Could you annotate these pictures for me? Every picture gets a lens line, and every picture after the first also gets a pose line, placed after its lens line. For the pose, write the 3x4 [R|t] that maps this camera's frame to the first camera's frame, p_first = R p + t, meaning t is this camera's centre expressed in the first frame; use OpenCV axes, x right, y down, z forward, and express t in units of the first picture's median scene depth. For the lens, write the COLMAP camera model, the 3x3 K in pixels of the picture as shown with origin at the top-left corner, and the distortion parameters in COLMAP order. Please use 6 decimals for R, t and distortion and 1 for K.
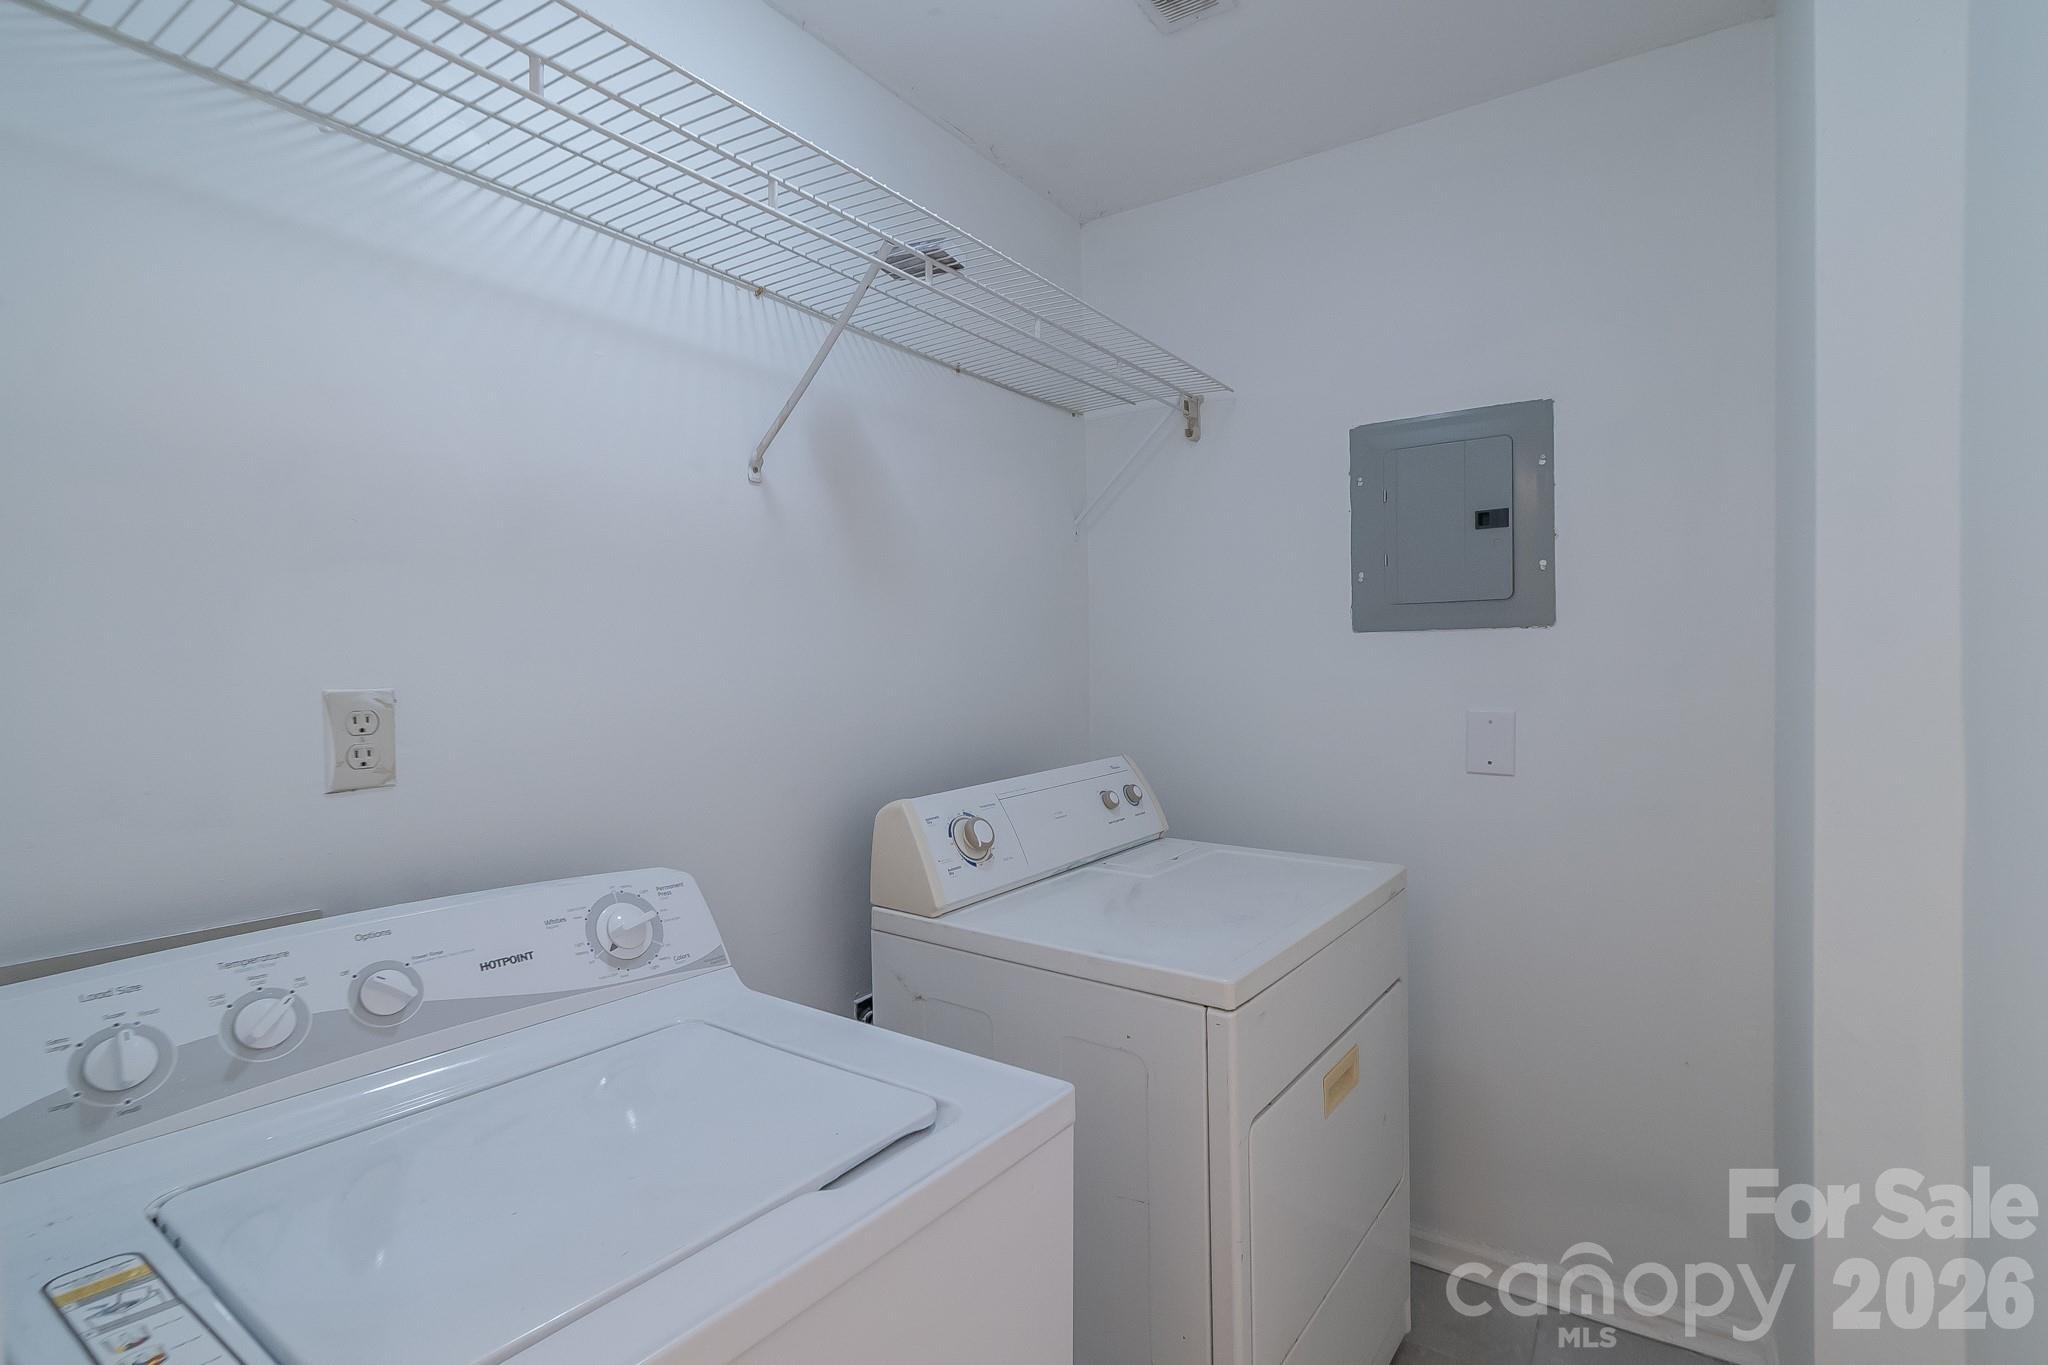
lens RADIAL K [[980.5, 0, 1009.5], [0, 980.5, 683.8], [0, 0, 1]] dist [0.002543, 0.000115]
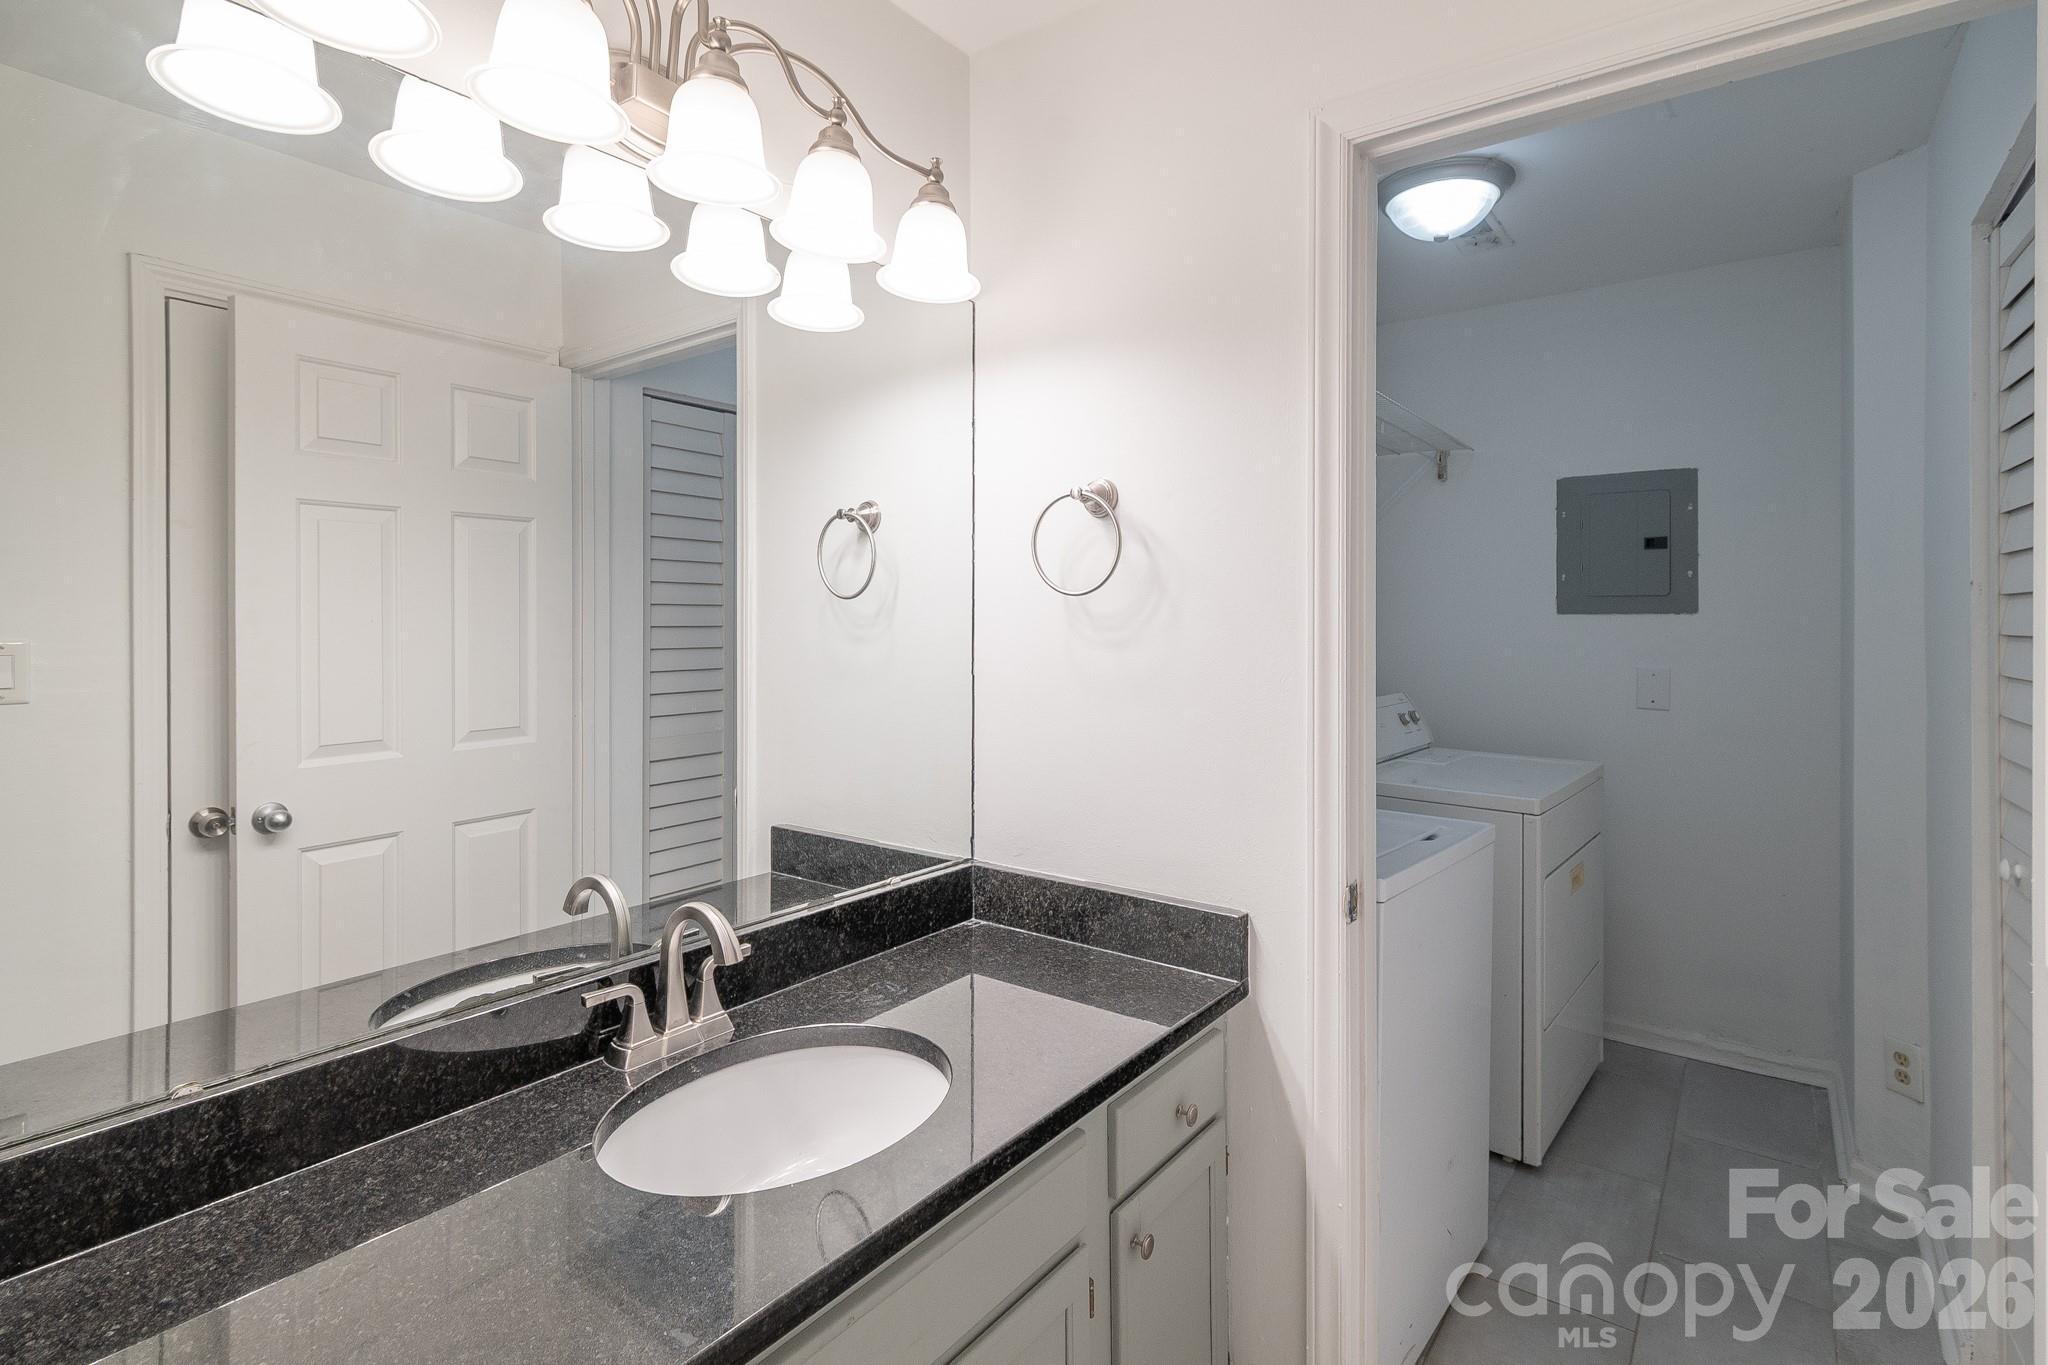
lens RADIAL K [[980.5, 0, 1054.6], [0, 980.5, 623.7], [0, 0, 1]] dist [0.002543, 0.000115]
pose [[0.999298, 0.019418, -0.032048, -0.394153], [-0.020199, 0.999502, -0.024244, 0.015756], [0.031561, 0.024874, 0.999192, -0.559795]]
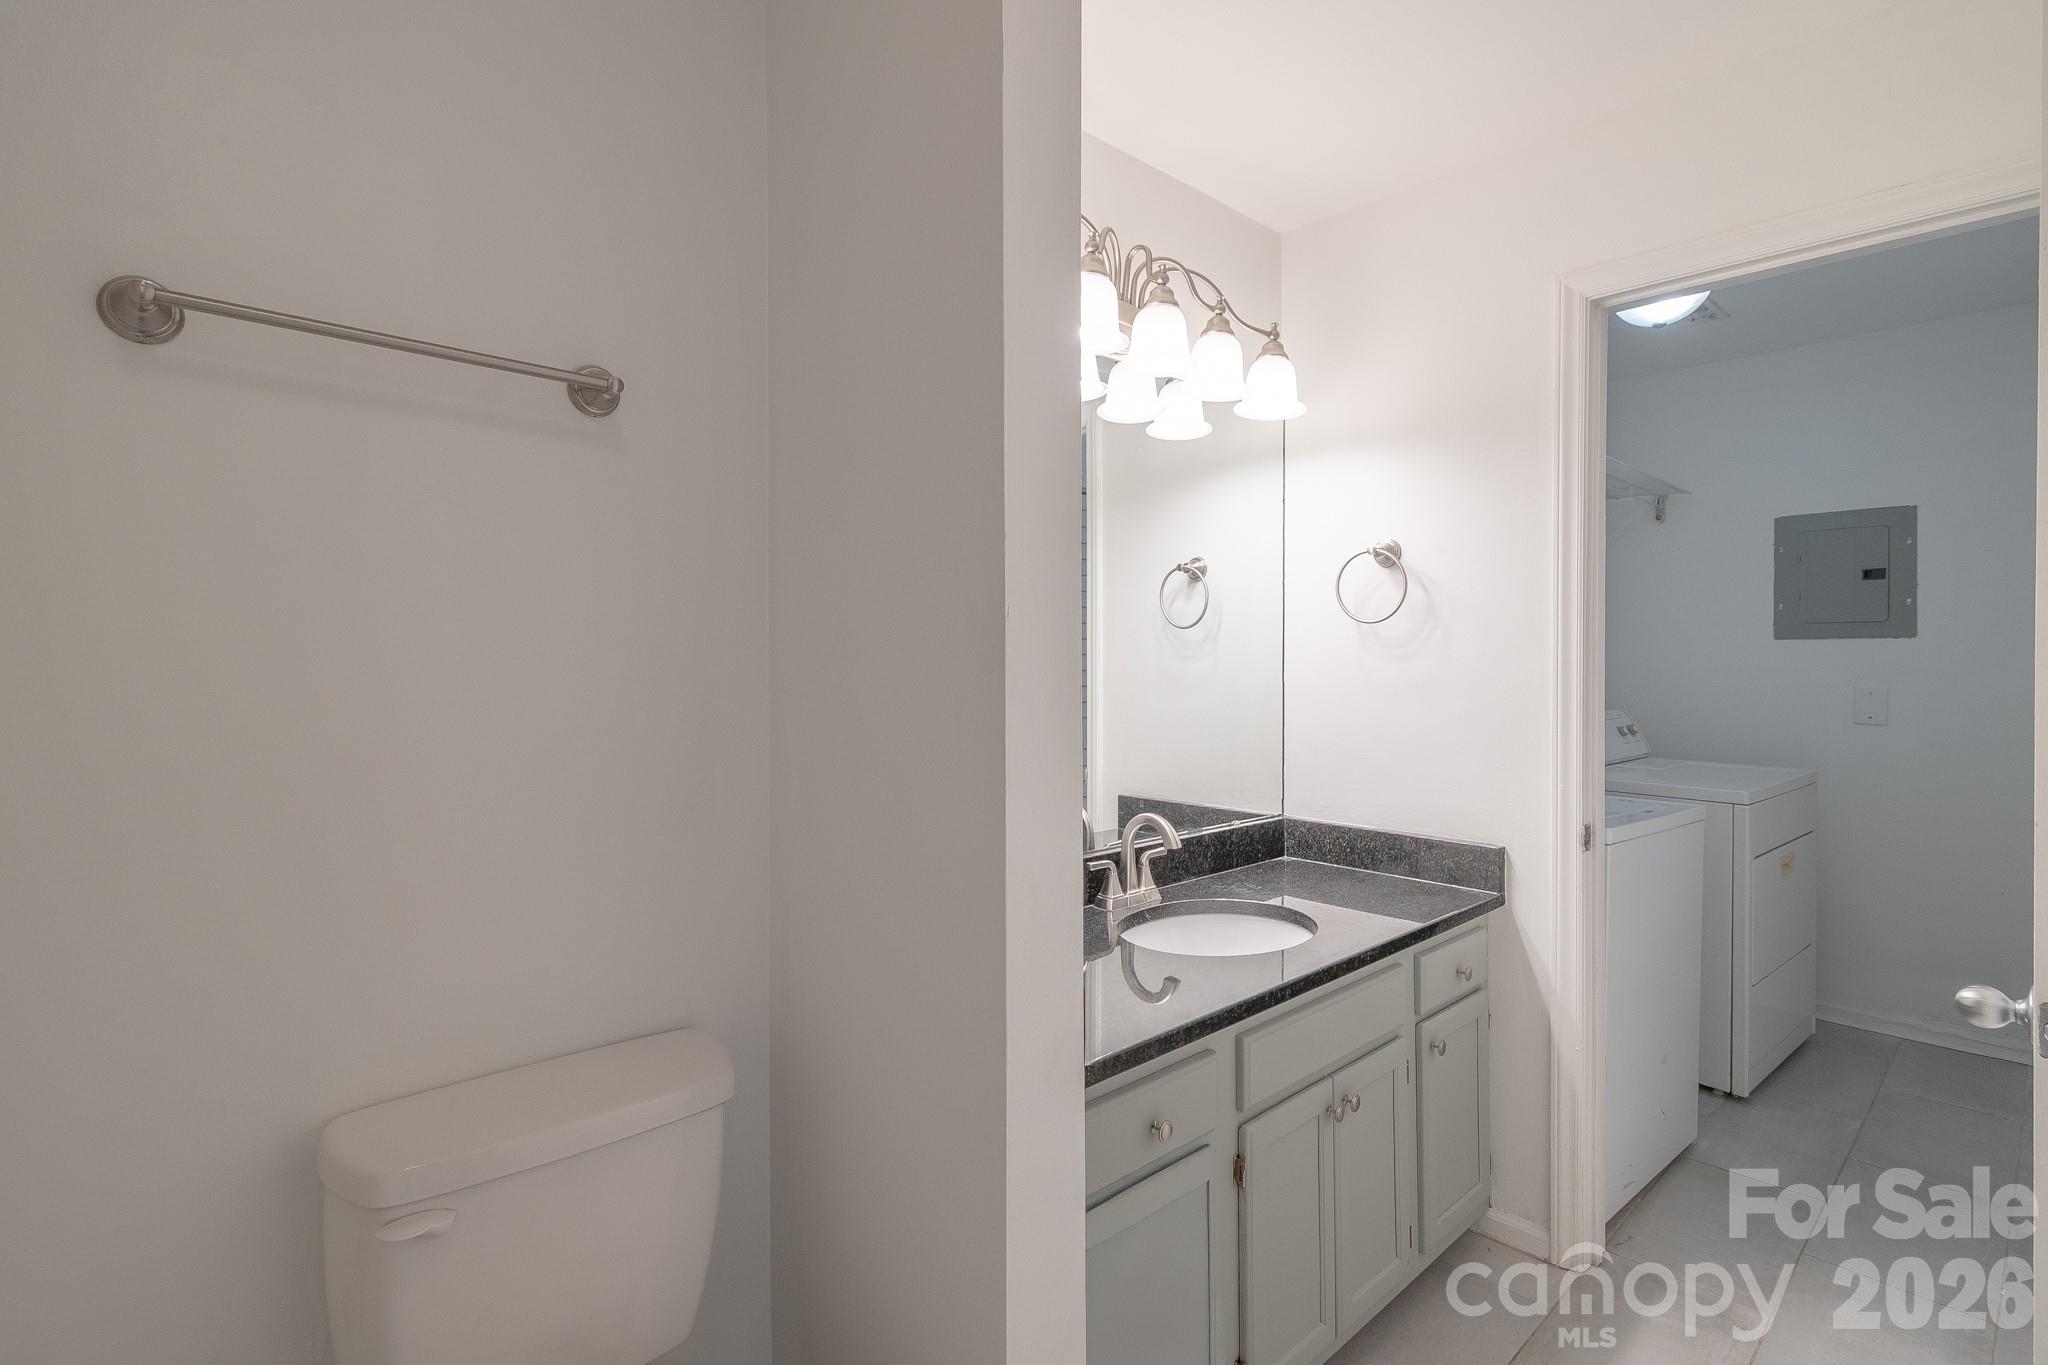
lens RADIAL K [[980.5, 0, 1028.8], [0, 980.5, 672.2], [0, 0, 1]] dist [0.002543, 0.000115]
pose [[0.973919, 0.019650, -0.226045, -0.537997], [-0.022443, 0.999700, -0.009791, 0.051226], [0.225785, 0.014609, 0.974068, -0.971184]]
